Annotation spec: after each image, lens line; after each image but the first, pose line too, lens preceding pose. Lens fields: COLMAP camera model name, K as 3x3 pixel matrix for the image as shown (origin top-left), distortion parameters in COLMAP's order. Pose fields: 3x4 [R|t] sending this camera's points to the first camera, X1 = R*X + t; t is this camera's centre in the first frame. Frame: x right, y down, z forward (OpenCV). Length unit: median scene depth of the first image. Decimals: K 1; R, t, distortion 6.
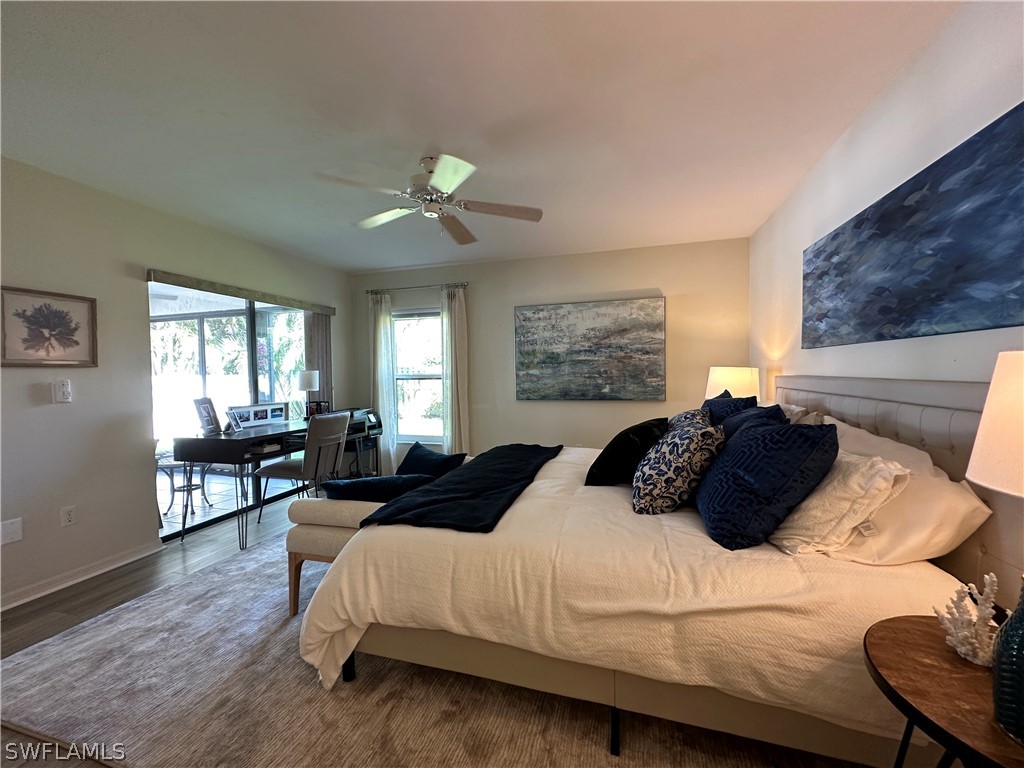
lens RADIAL K [[407.4, 0, 509.7], [0, 407.4, 384.4], [0, 0, 1]] dist [-0.003047, 0.000124]
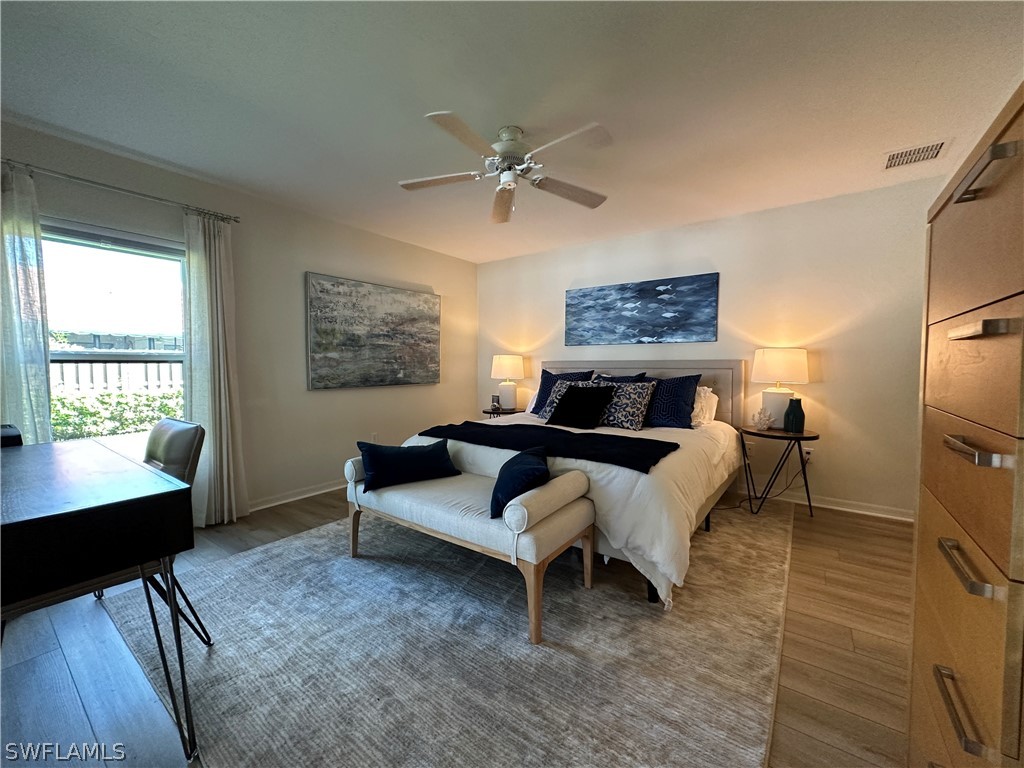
lens RADIAL K [[407.4, 0, 512.2], [0, 407.4, 384.4], [0, 0, 1]] dist [-0.003047, 0.000124]
pose [[0.336269, -0.030359, 0.941276, -0.631767], [0.027026, 0.999380, 0.022578, 0.021432], [-0.941378, 0.017847, 0.336881, 0.379917]]
